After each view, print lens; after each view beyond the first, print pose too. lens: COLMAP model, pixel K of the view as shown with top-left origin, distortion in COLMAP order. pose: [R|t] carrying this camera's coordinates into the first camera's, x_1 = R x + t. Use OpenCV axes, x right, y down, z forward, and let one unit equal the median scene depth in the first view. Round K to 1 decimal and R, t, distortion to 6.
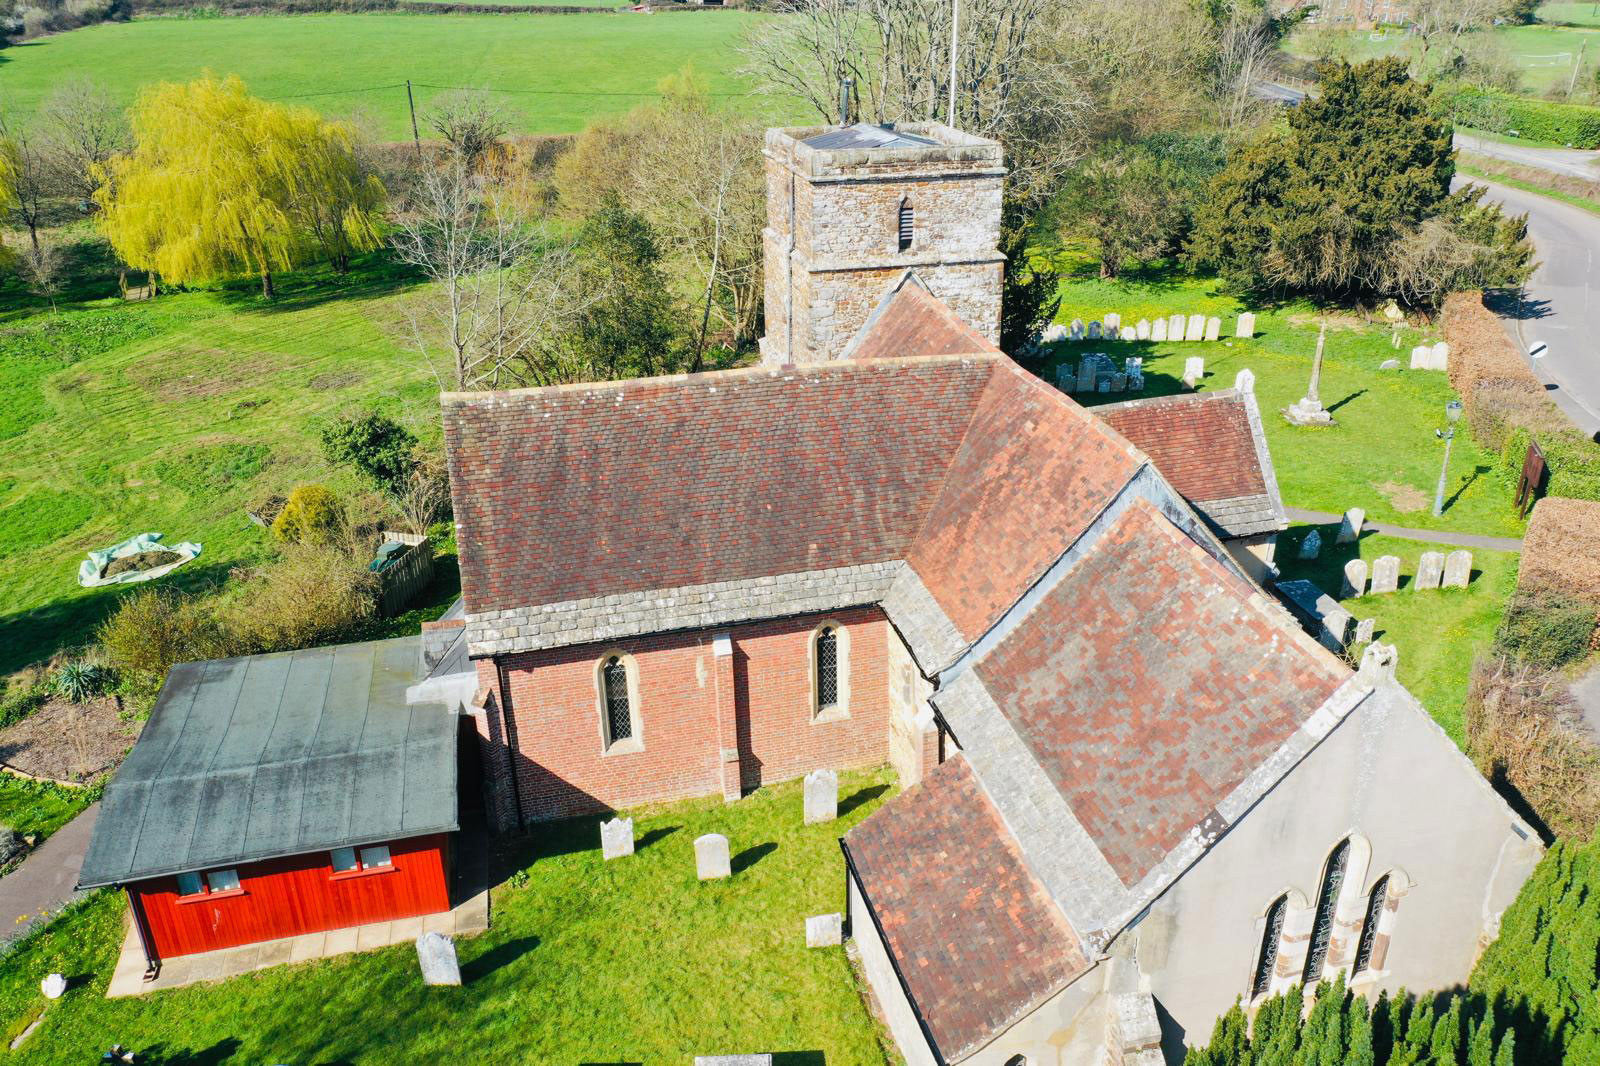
lens RADIAL K [[1275.6, 0, 787.5], [0, 1275.6, 528.3], [0, 0, 1]] dist [-0.004210, 0.008011]
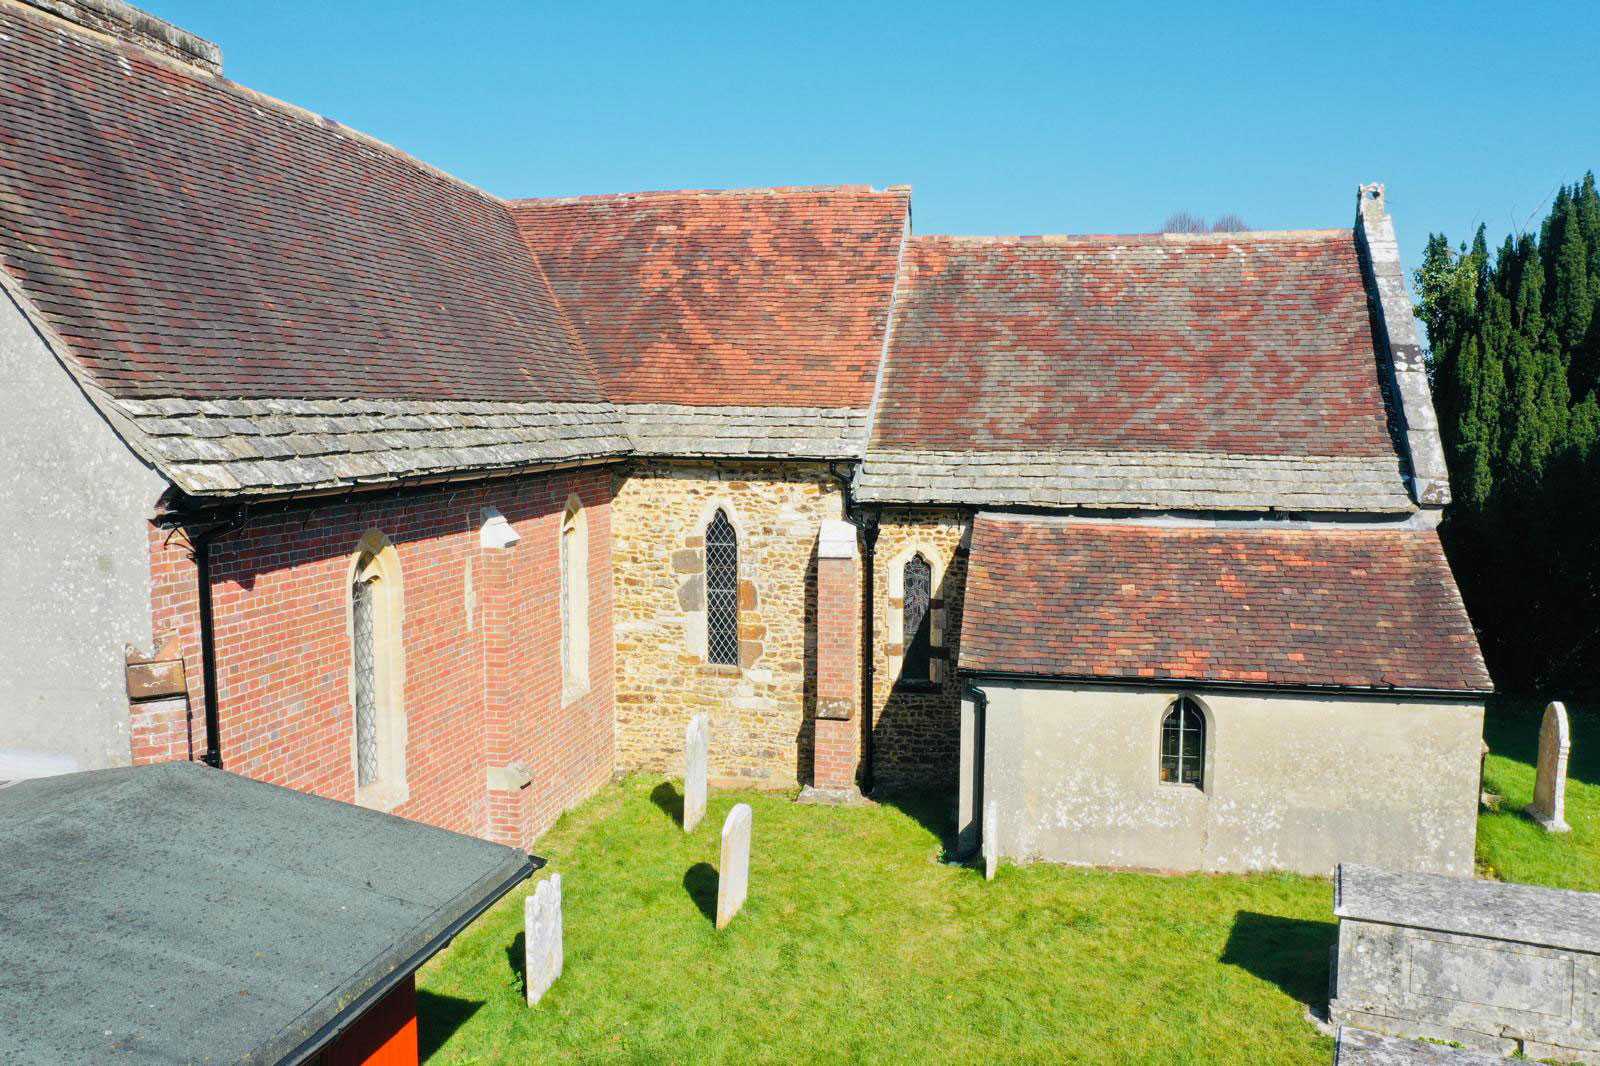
lens RADIAL K [[1275.6, 0, 810.7], [0, 1275.6, 531.9], [0, 0, 1]] dist [-0.004210, 0.008011]
pose [[0.421139, -0.062716, 0.904825, -0.450459], [0.375321, 0.920236, -0.110904, 0.192943], [-0.825698, 0.386306, 0.411086, 0.680438]]
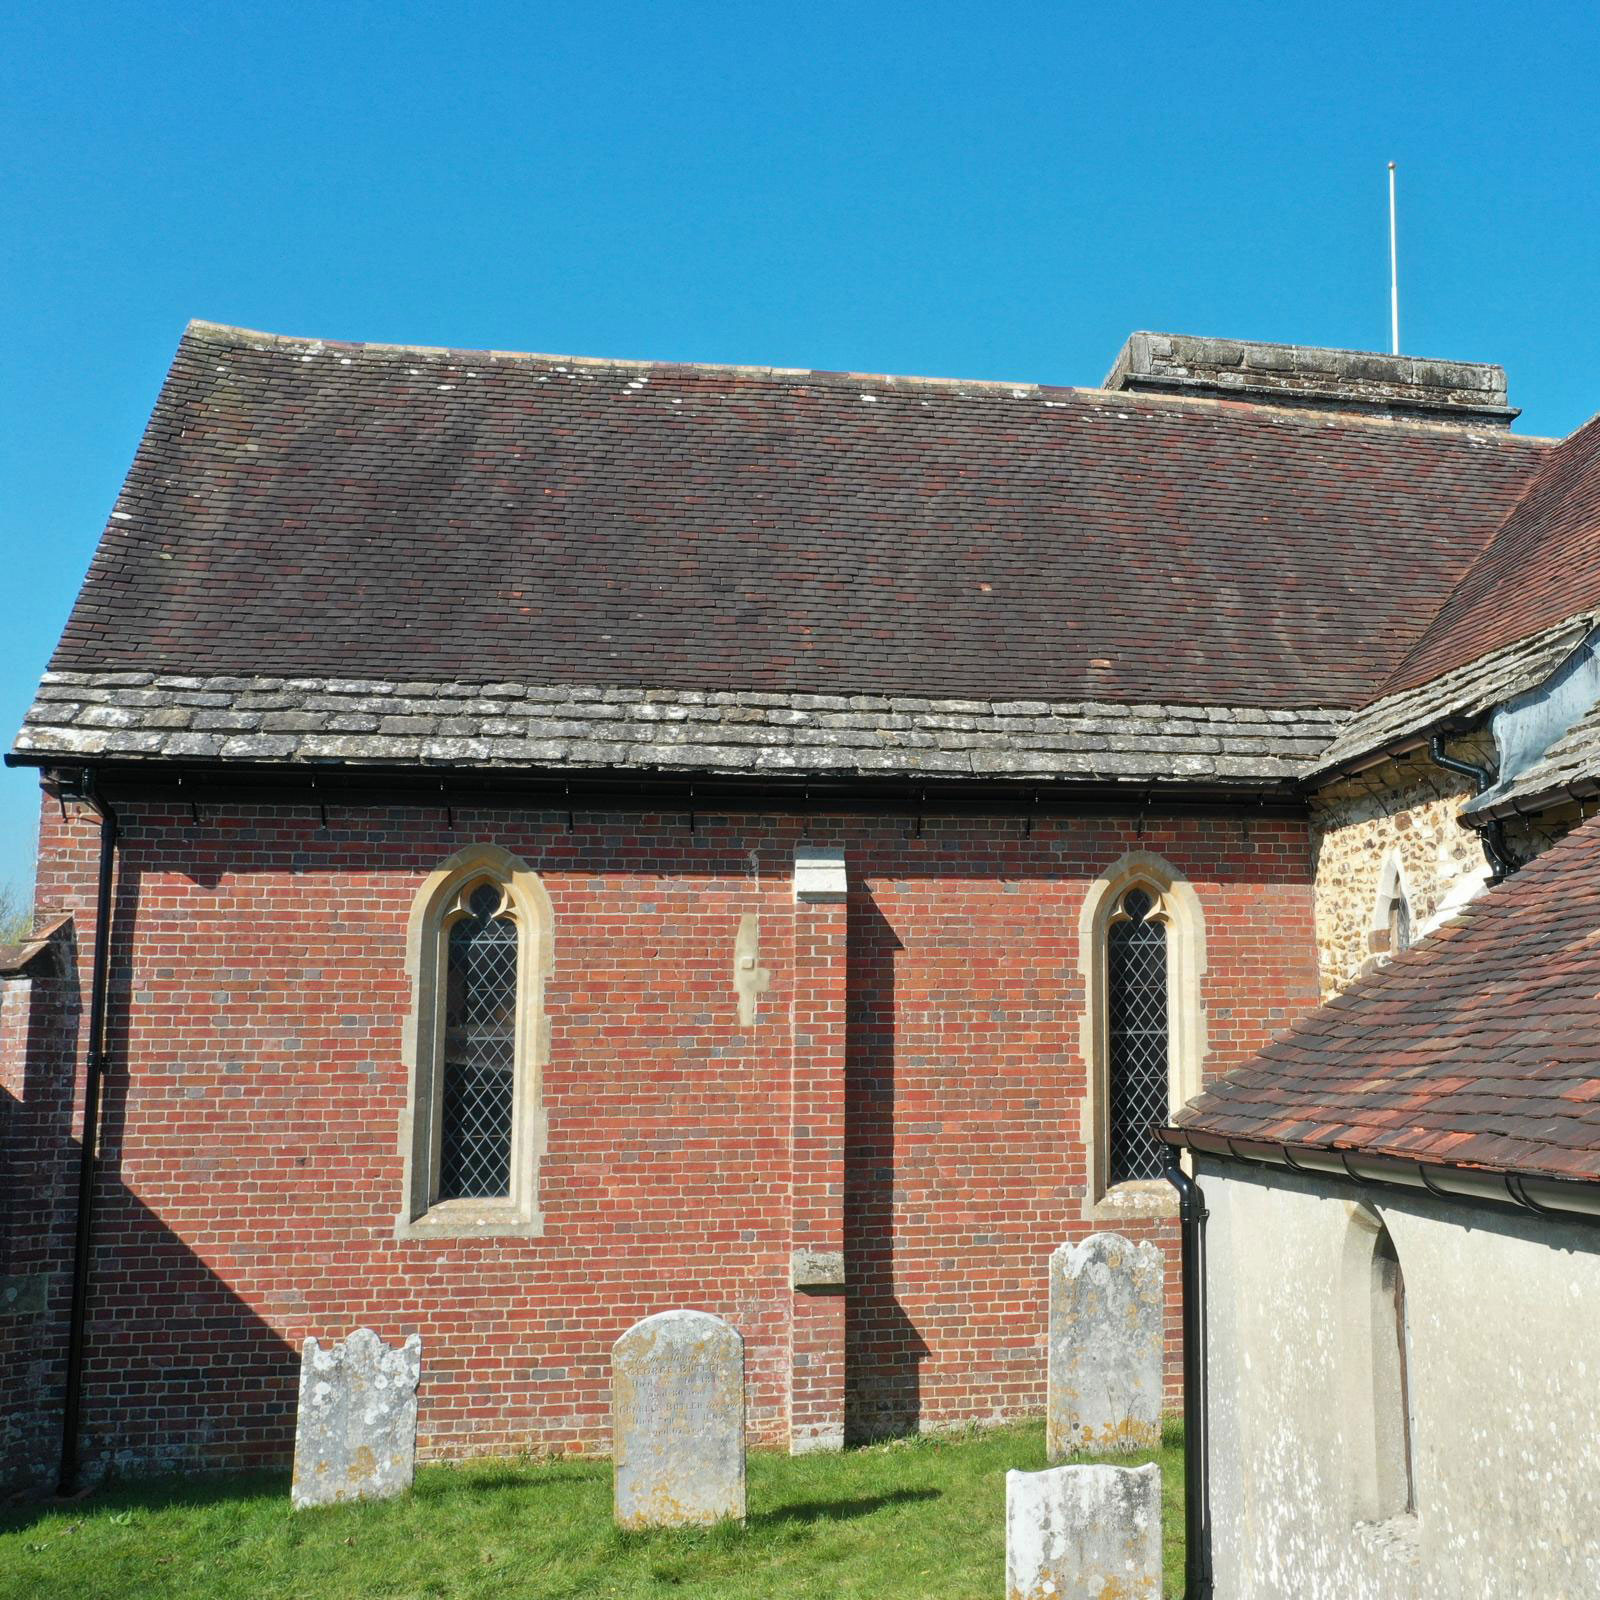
lens RADIAL K [[1919.6, 0, 1103.0], [0, 1919.6, 779.8], [0, 0, 1]] dist [0.001122, 0.000000]
pose [[0.999684, 0.014470, -0.020533, 0.032075], [-0.023391, 0.834216, -0.550942, 0.339535], [0.009157, 0.551248, 0.834291, 0.561796]]
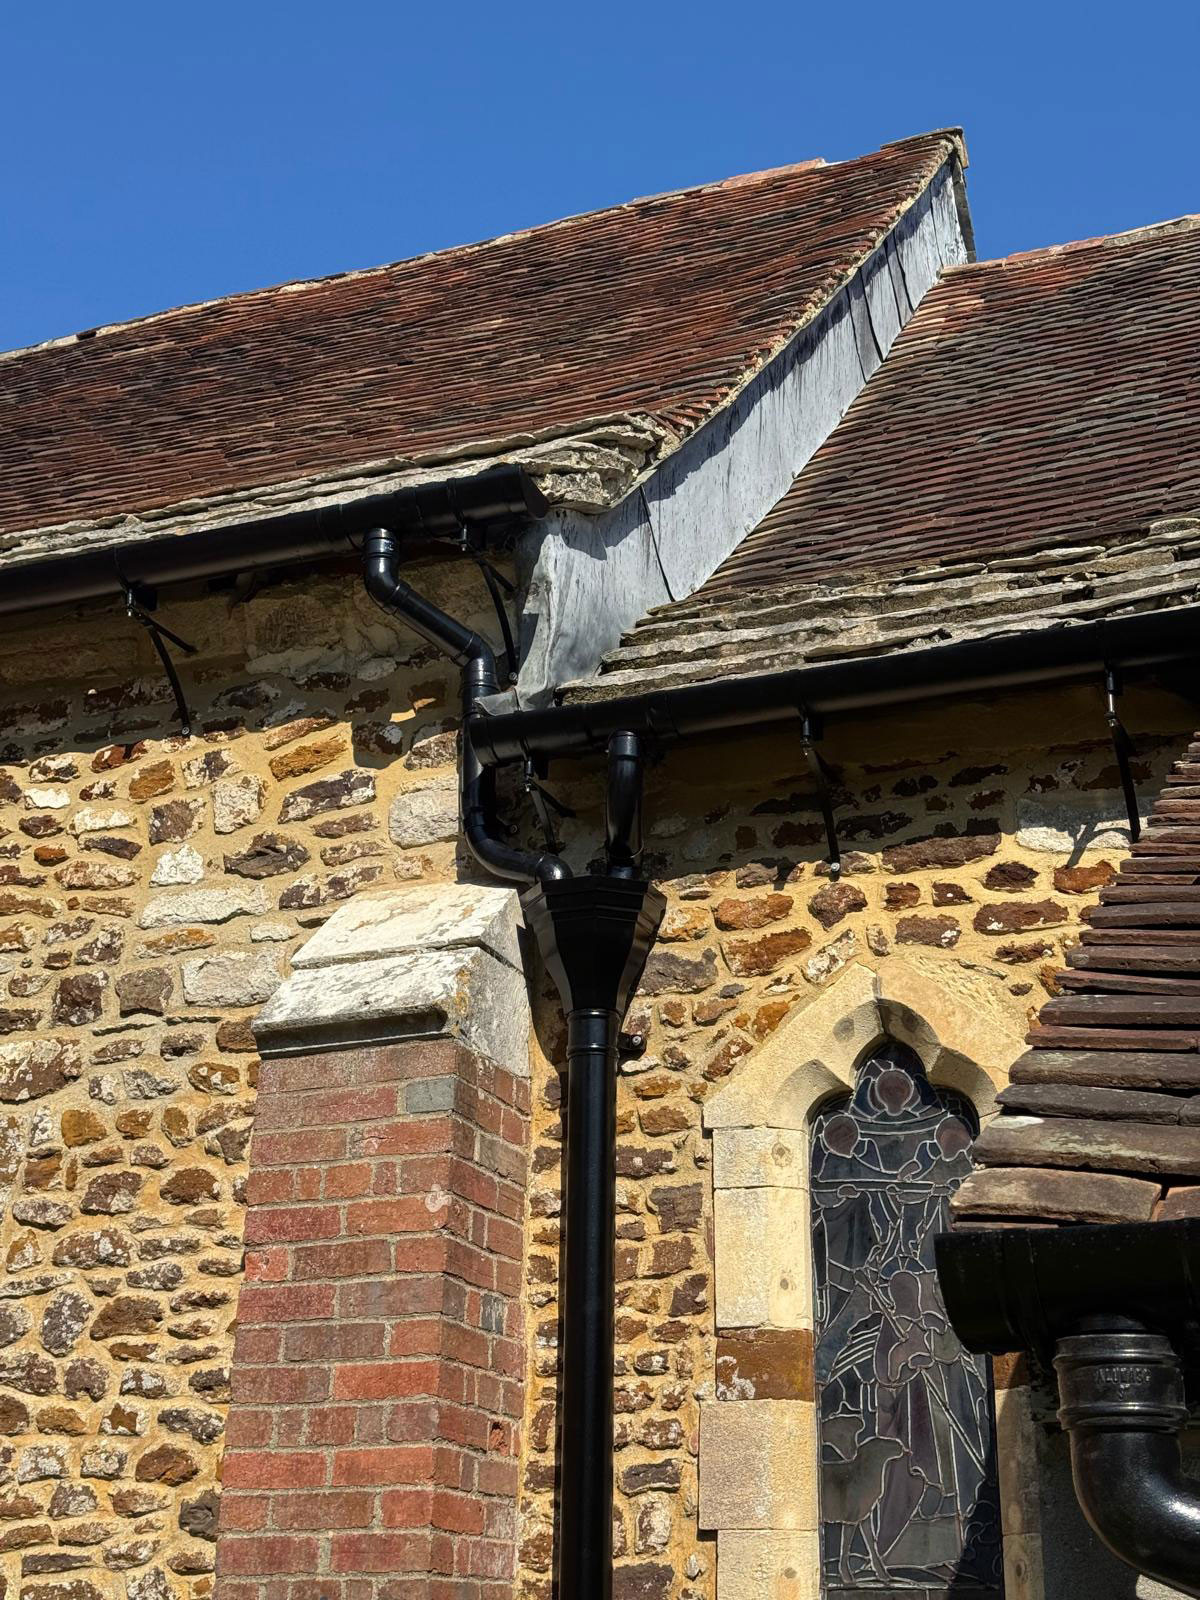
lens RADIAL K [[2236.8, 0, 608.6], [0, 2236.8, 798.7], [0, 0, 1]] dist [0.098542, 0.000000]
pose [[0.589380, 0.347415, 0.729338, -0.023133], [0.313320, 0.733839, -0.602753, 0.236892], [-0.744622, 0.583767, 0.323658, 0.842360]]
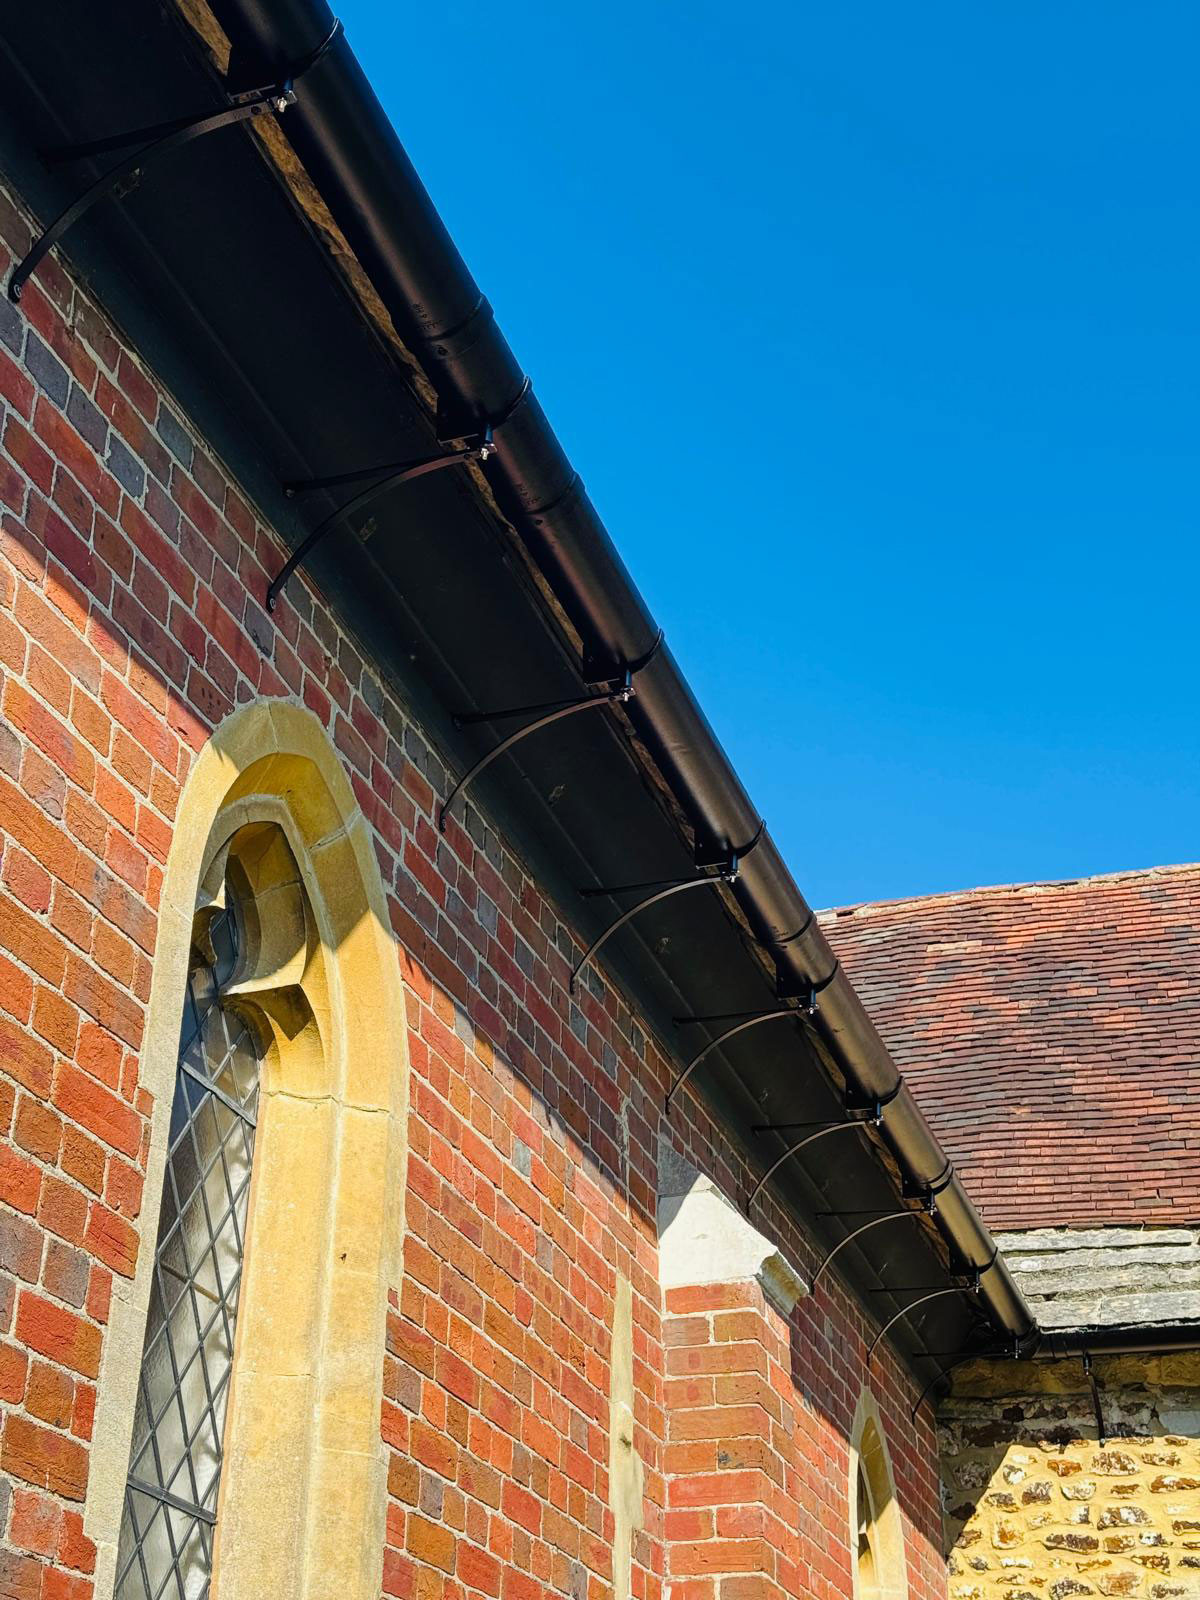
lens RADIAL K [[2236.8, 0, 600.9], [0, 2236.8, 796.0], [0, 0, 1]] dist [0.098542, 0.000000]
pose [[0.516257, 0.453390, 0.726578, -0.227157], [0.349149, 0.663255, -0.661958, 0.198396], [-0.782031, 0.595425, 0.184109, 0.931950]]
